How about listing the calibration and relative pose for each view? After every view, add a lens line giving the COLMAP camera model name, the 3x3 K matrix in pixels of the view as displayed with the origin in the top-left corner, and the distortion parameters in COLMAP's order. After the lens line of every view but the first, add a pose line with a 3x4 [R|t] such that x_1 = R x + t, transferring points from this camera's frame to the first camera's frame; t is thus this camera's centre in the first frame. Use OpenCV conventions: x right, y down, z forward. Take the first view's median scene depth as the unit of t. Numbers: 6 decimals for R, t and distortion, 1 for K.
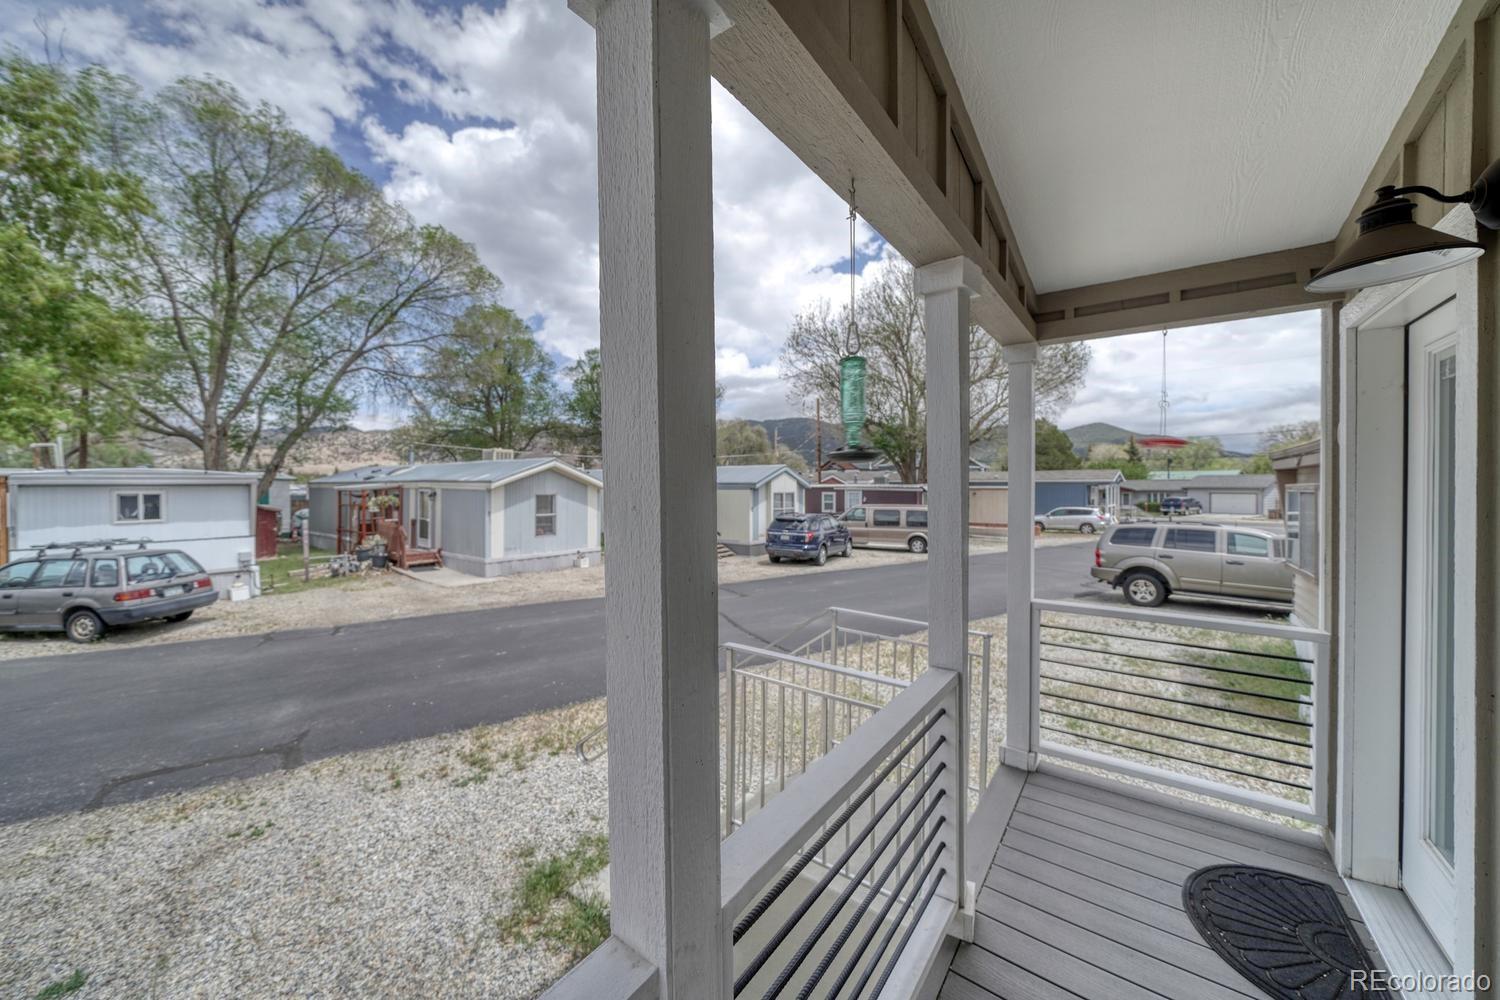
lens RADIAL K [[541.0, 0, 750.0], [0, 541.0, 500.0], [0, 0, 1]] dist [-0.000785, -0.000078]
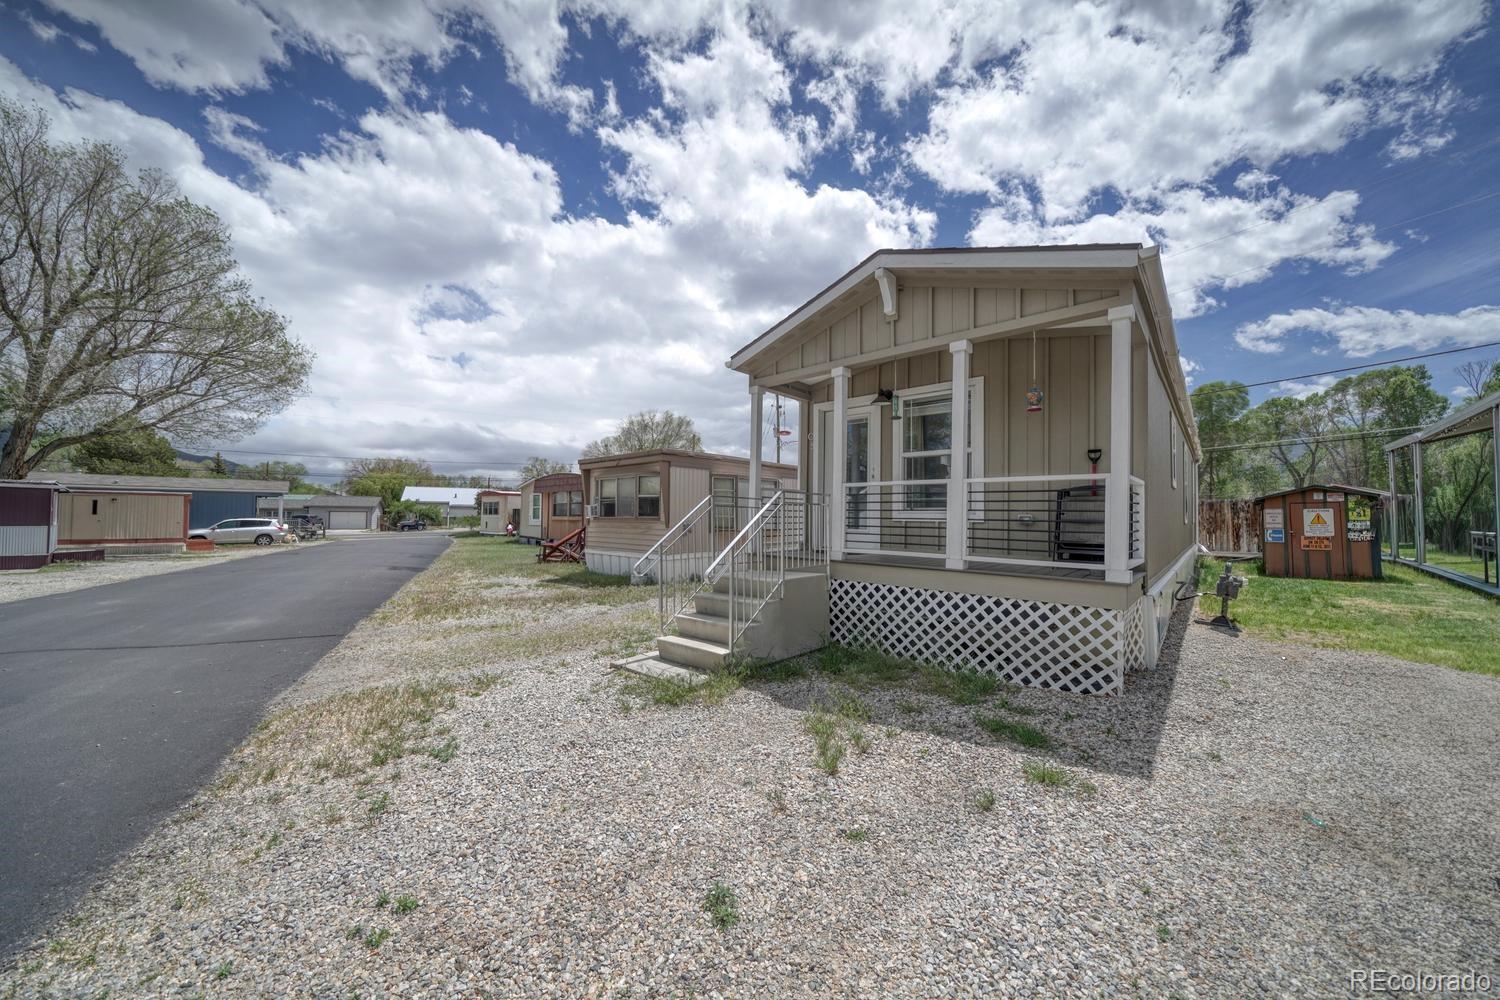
lens RADIAL K [[541.0, 0, 750.0], [0, 541.0, 500.0], [0, 0, 1]] dist [-0.000785, -0.000078]
pose [[0.066708, 0.041709, 0.996900, -0.640981], [0.025108, 0.998739, -0.043466, 0.115271], [-0.997457, 0.027930, 0.065577, 0.278941]]
